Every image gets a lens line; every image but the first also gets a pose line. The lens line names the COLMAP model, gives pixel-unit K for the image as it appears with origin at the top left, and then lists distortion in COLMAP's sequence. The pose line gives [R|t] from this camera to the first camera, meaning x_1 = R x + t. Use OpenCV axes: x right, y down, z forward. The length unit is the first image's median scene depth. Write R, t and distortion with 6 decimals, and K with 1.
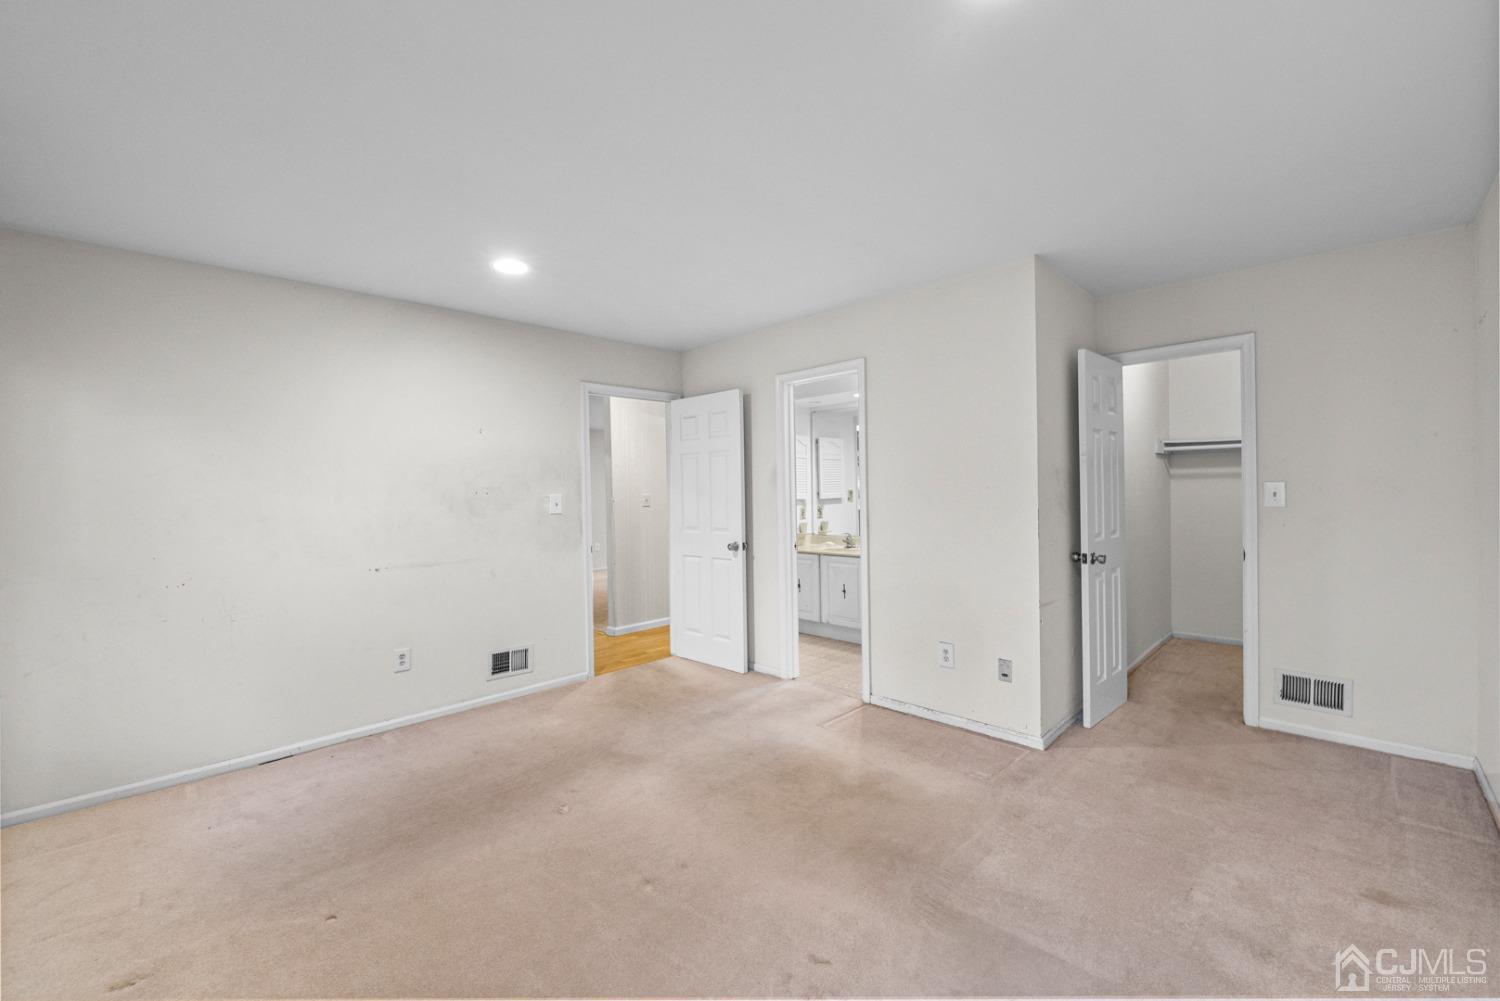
lens RADIAL K [[618.4, 0, 755.7], [0, 618.4, 500.6], [0, 0, 1]] dist [-0.000627, -0.001244]
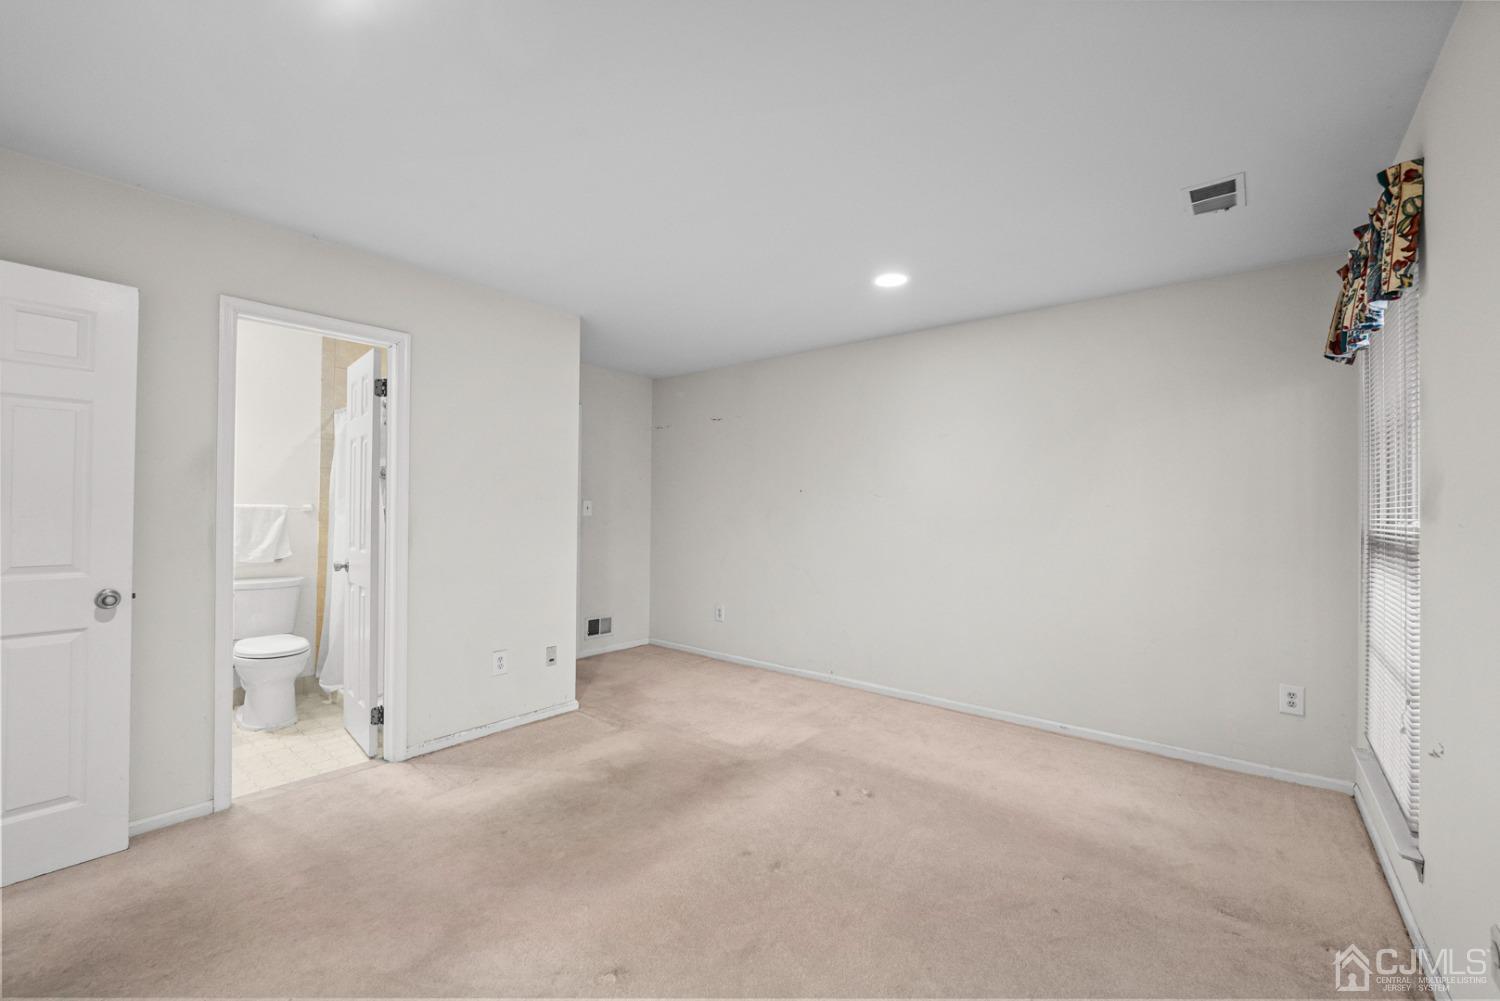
lens RADIAL K [[618.4, 0, 748.2], [0, 618.4, 493.6], [0, 0, 1]] dist [-0.000627, -0.001244]
pose [[-0.090032, 0.039407, 0.995159, -0.763054], [0.007861, 0.999214, -0.038856, 0.017462], [-0.995908, 0.004325, -0.090271, 0.705299]]
